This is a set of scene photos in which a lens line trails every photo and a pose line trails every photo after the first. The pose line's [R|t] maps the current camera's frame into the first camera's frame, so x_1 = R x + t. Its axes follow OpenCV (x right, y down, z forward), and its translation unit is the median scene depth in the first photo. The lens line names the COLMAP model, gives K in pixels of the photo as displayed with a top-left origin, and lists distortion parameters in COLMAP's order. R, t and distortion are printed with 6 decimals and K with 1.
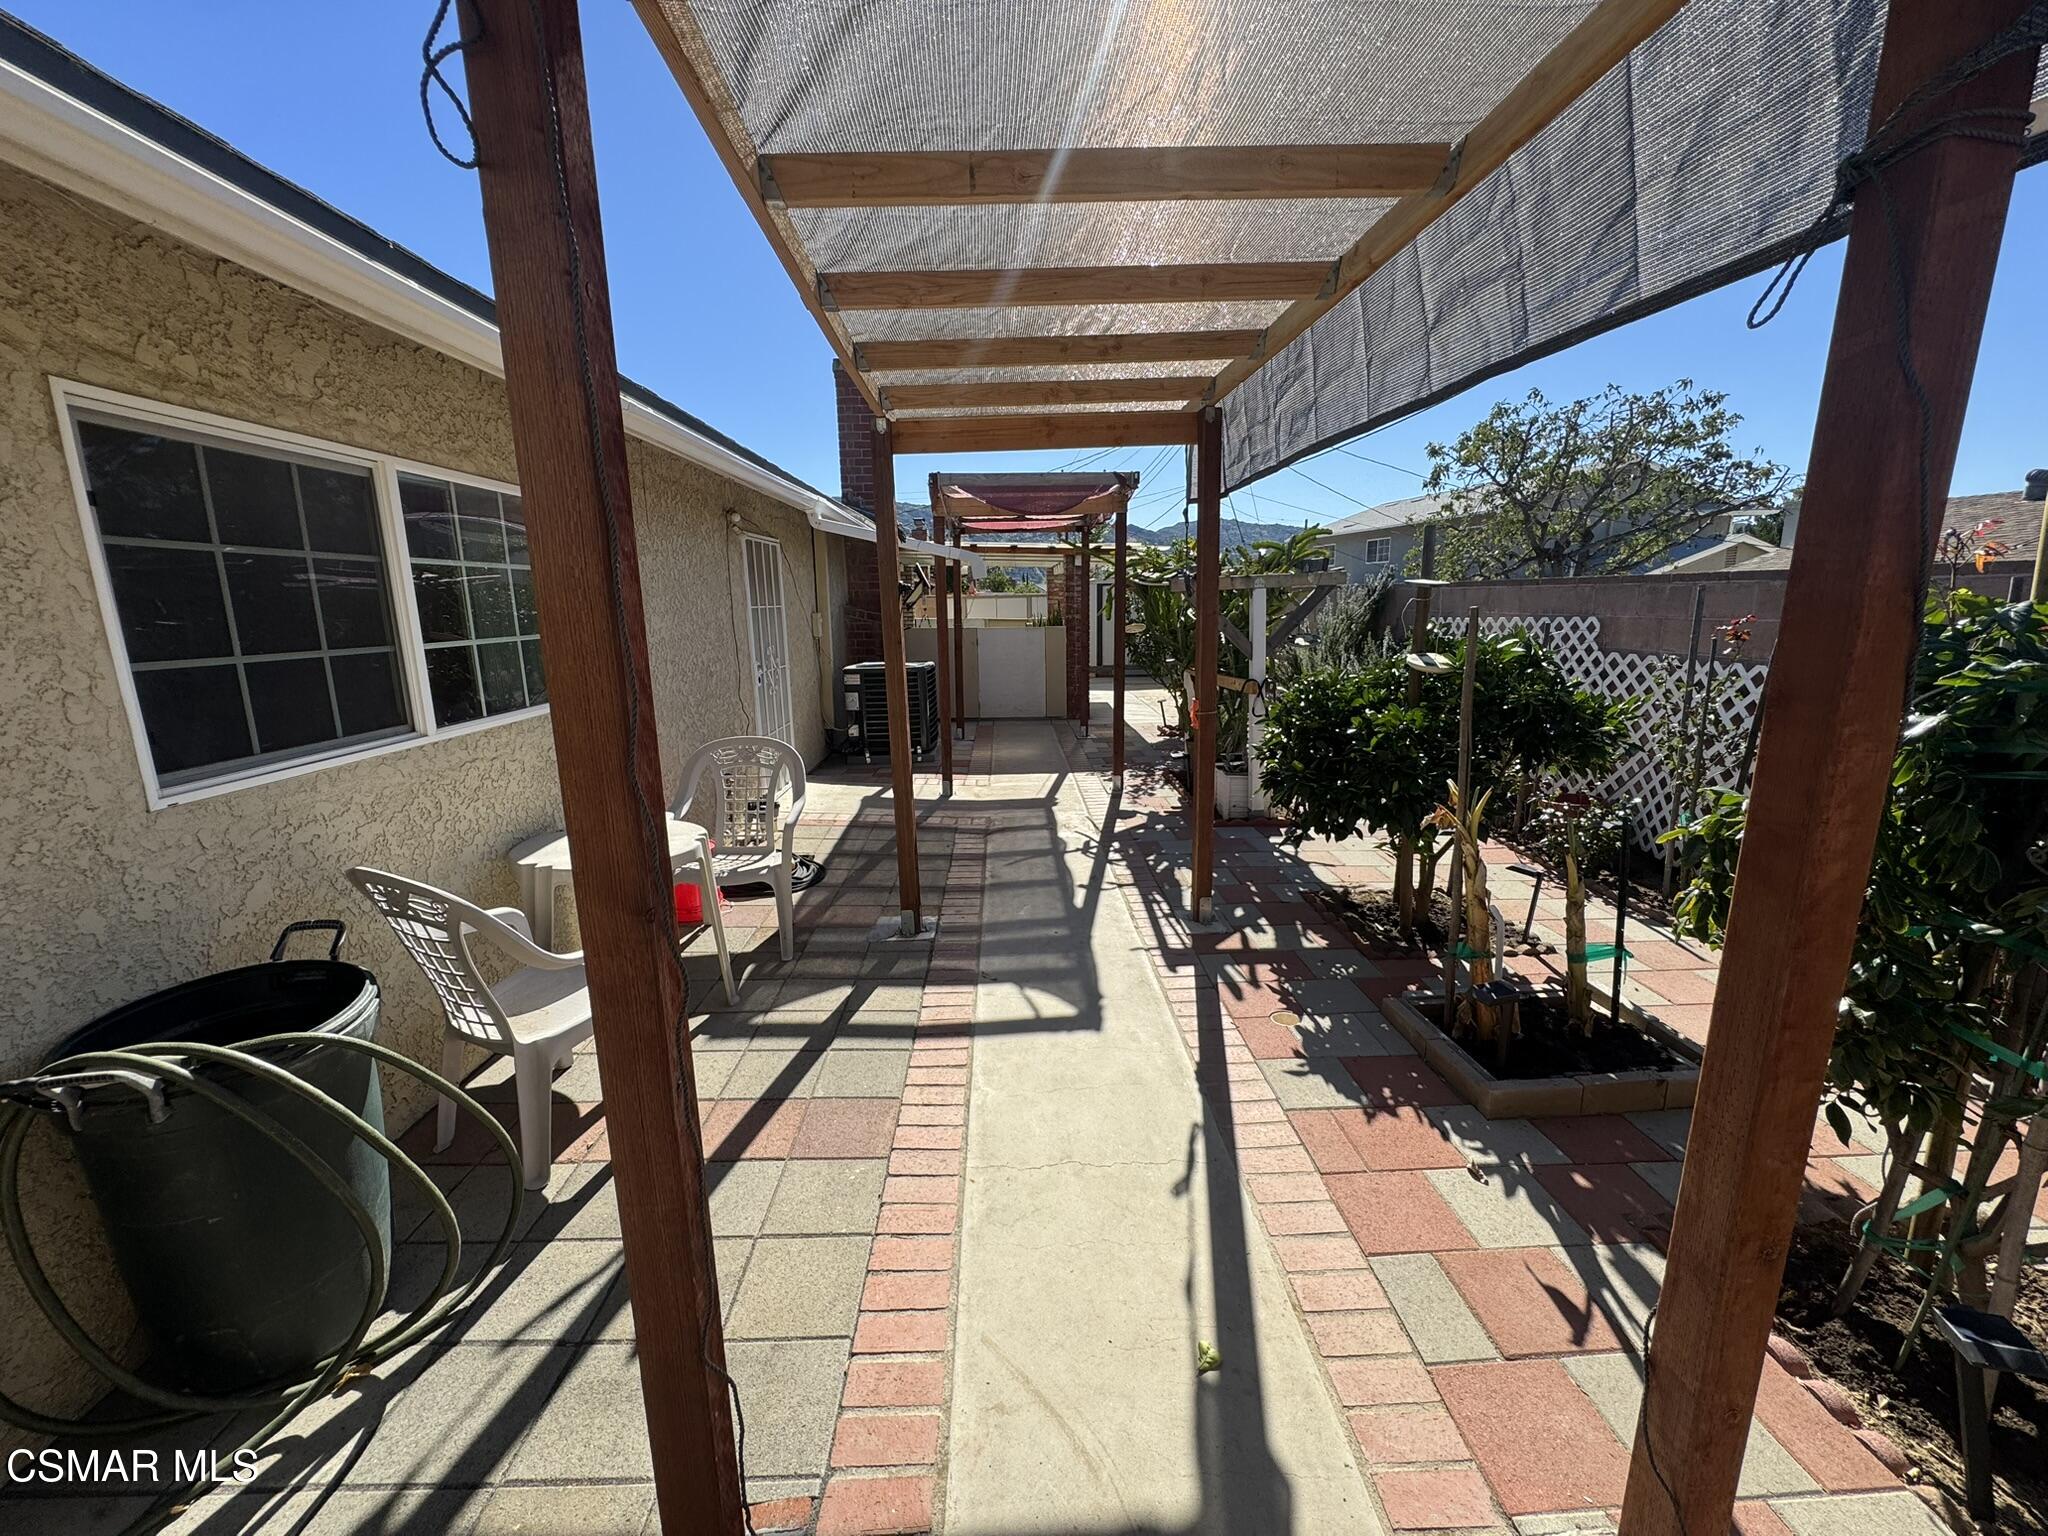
lens RADIAL K [[819.1, 0, 1021.4], [0, 819.1, 767.9], [0, 0, 1]] dist [-0.003064, -0.000207]
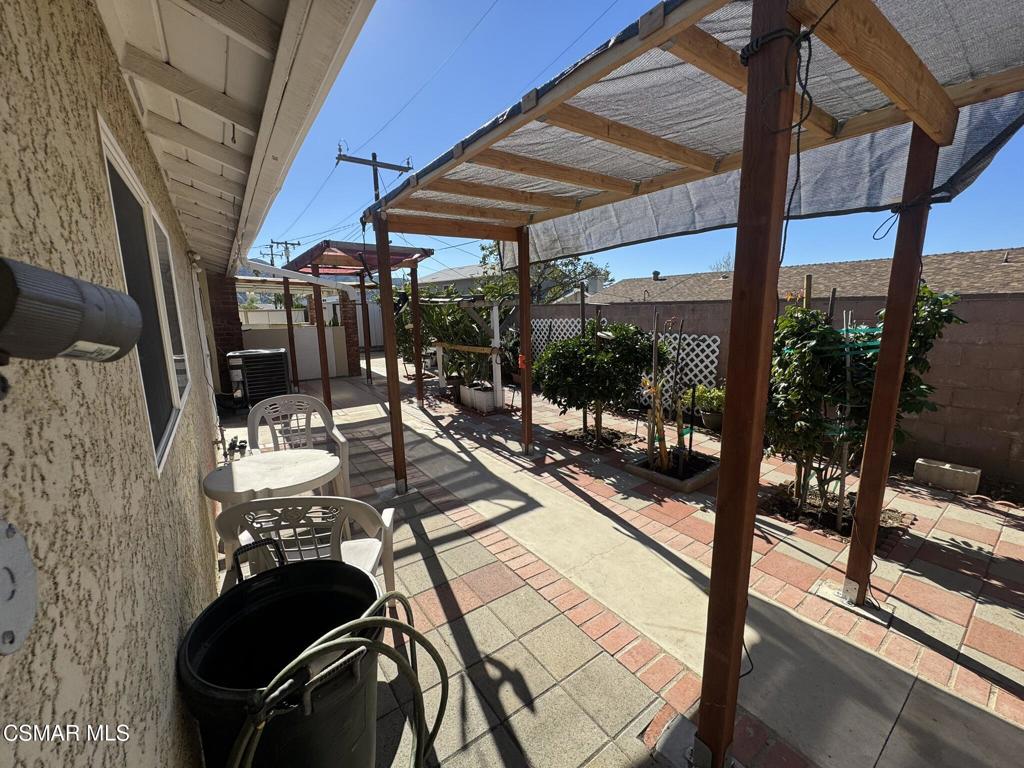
lens RADIAL K [[409.5, 0, 515.2], [0, 409.5, 382.9], [0, 0, 1]] dist [-0.003064, -0.000207]
pose [[0.824598, -0.096663, 0.557399, -0.442899], [0.115119, 0.993350, 0.001962, -0.013413], [-0.553882, 0.062549, 0.830242, 0.093650]]
